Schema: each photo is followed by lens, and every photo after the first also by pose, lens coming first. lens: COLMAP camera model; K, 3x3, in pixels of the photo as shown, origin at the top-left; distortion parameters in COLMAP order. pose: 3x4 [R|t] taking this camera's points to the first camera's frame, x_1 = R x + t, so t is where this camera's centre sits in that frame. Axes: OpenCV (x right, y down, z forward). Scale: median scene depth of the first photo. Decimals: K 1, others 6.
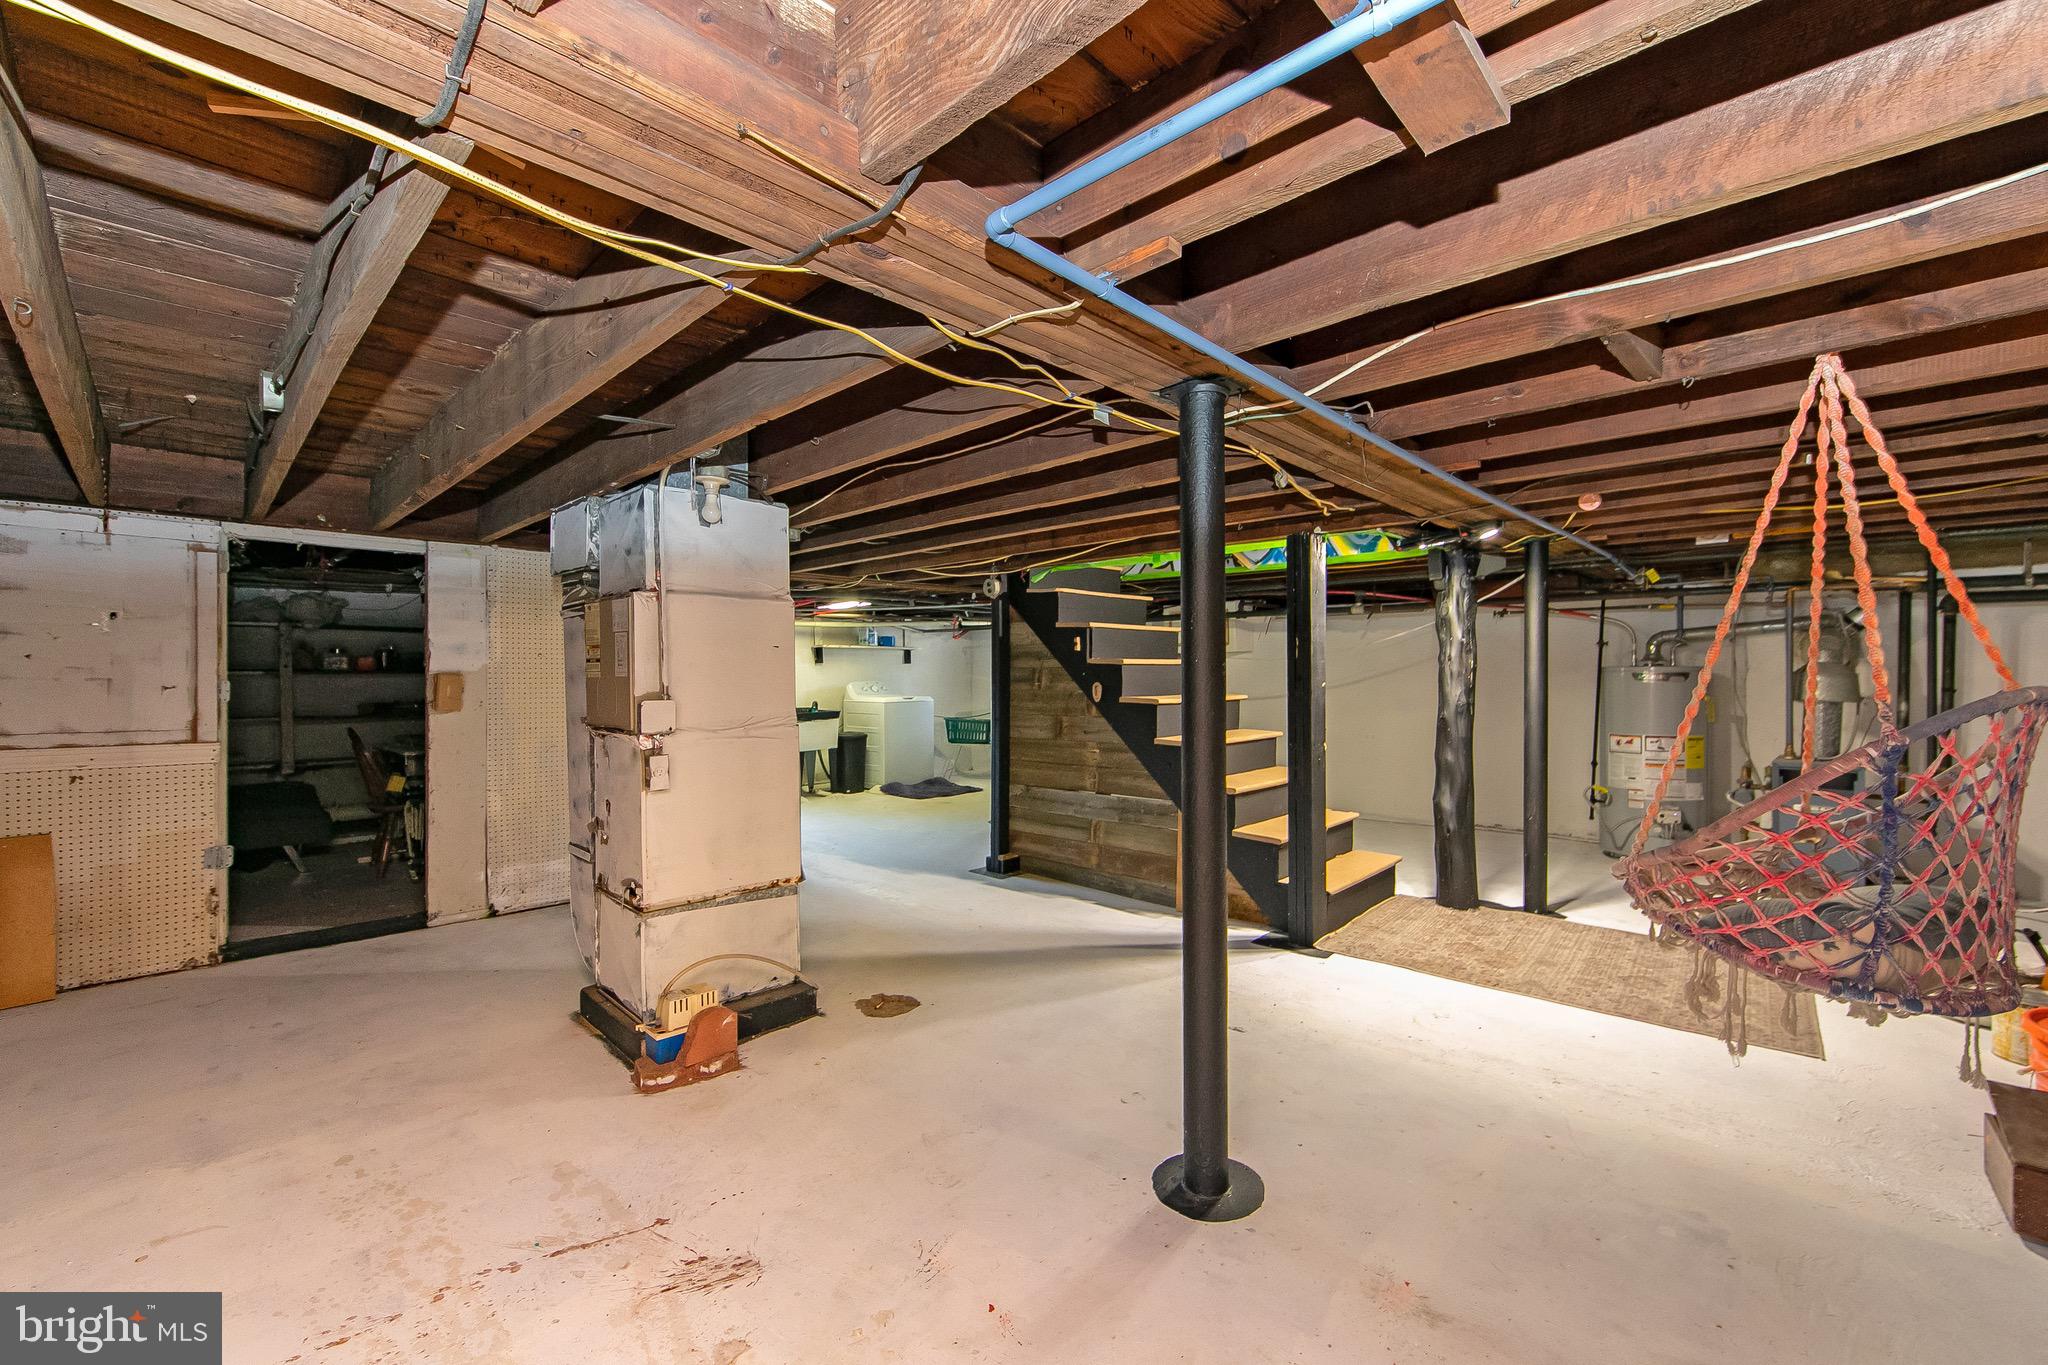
lens RADIAL K [[820.9, 0, 1016.5], [0, 820.9, 676.6], [0, 0, 1]] dist [-0.009503, 0.000278]
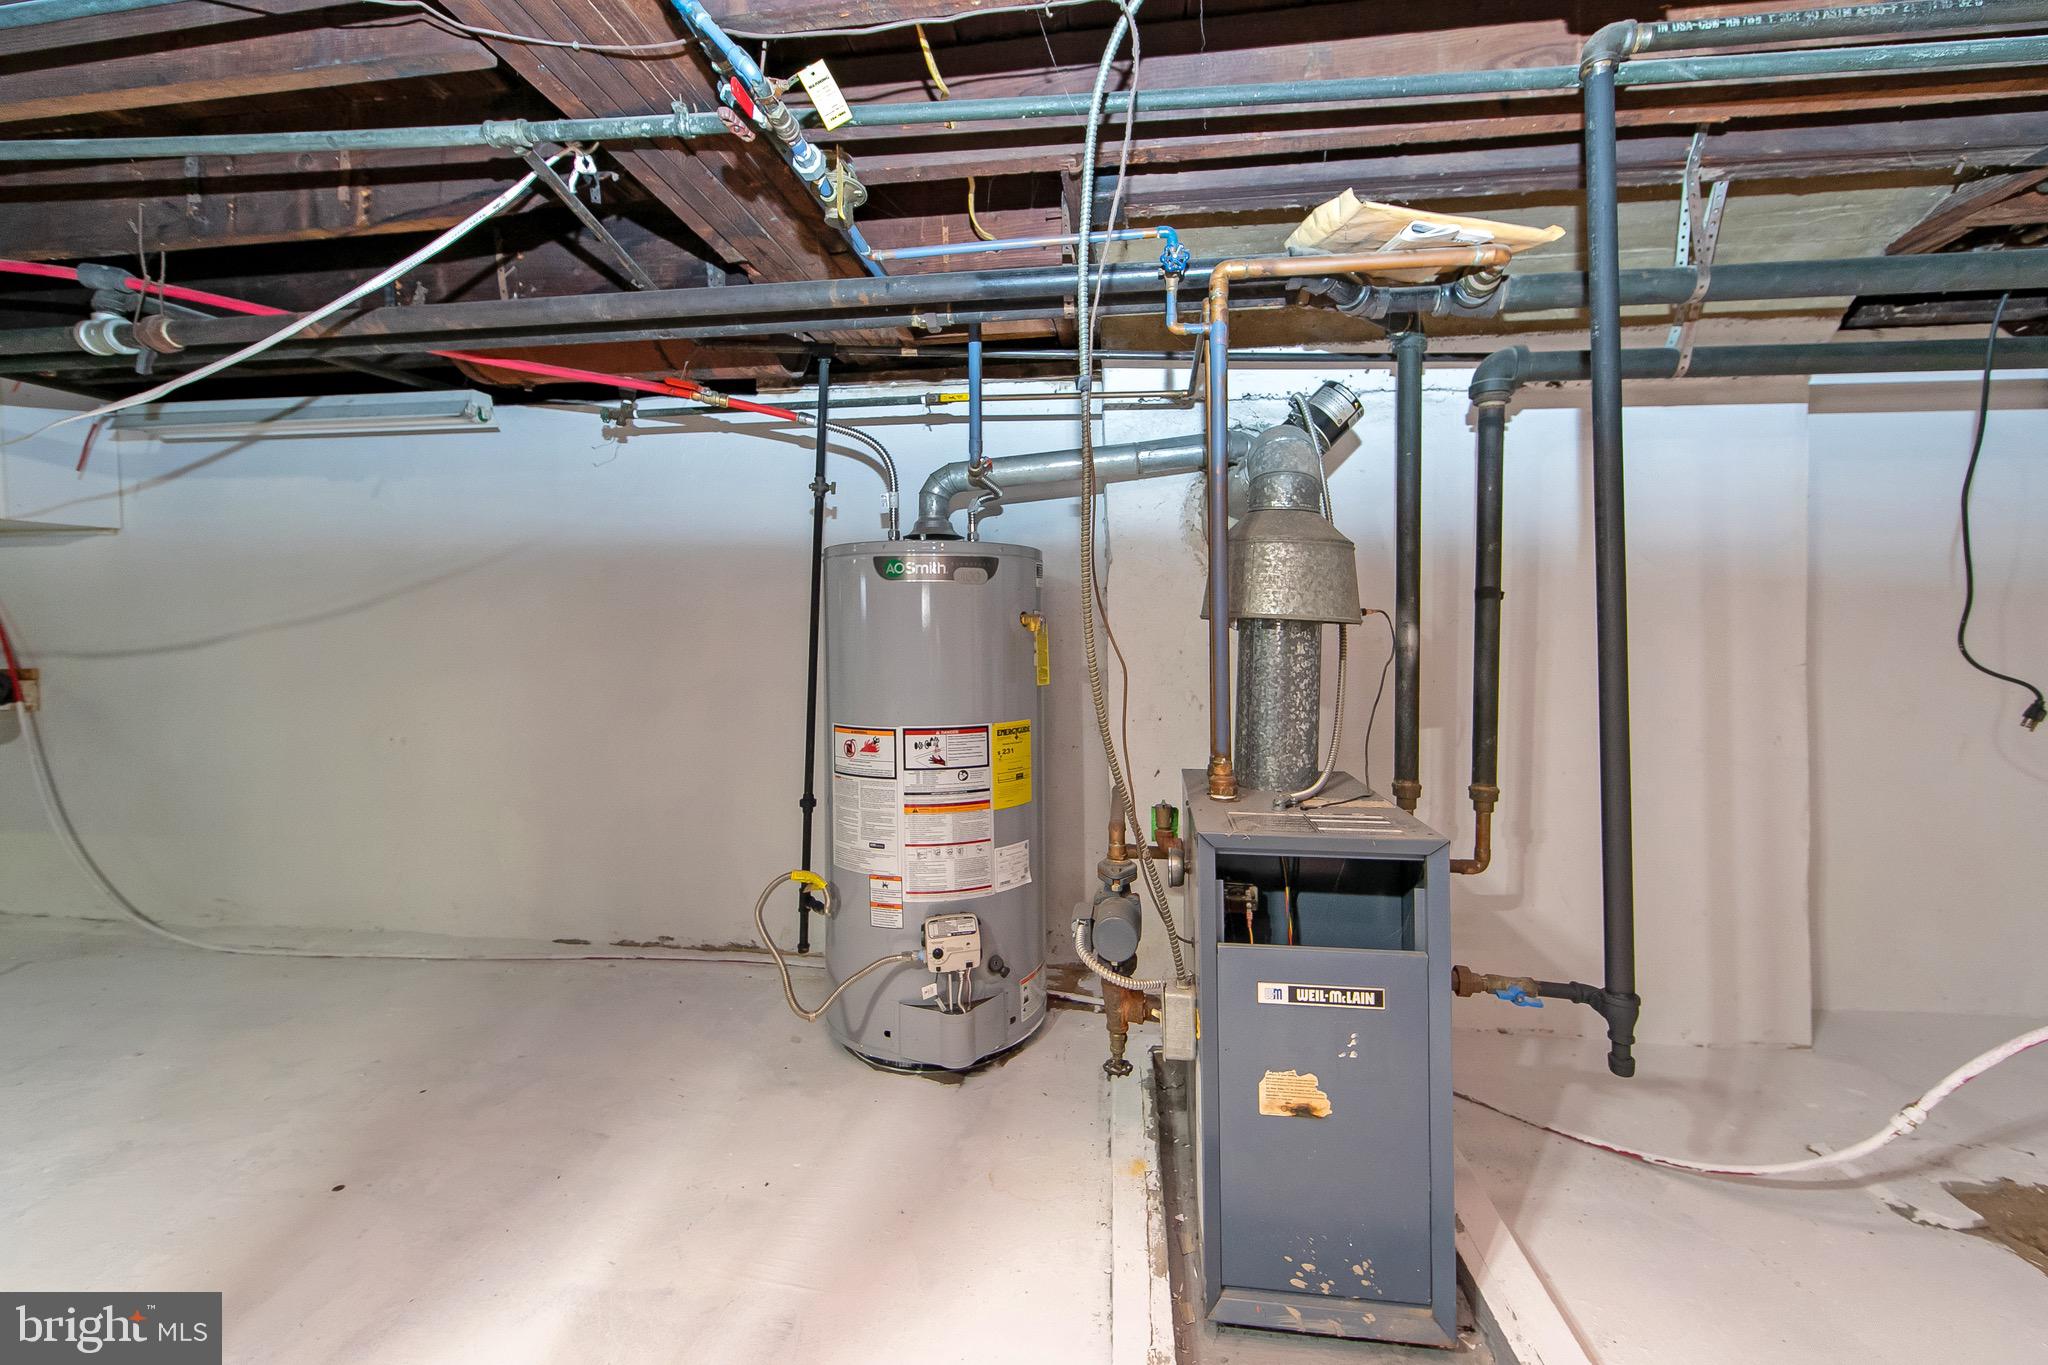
lens RADIAL K [[820.9, 0, 1030.1], [0, 820.9, 678.6], [0, 0, 1]] dist [-0.009503, 0.000278]
pose [[0.799600, -0.005178, 0.600511, 0.593416], [0.012492, 0.999890, -0.008013, 0.054050], [-0.600404, 0.013909, 0.799576, 0.670167]]
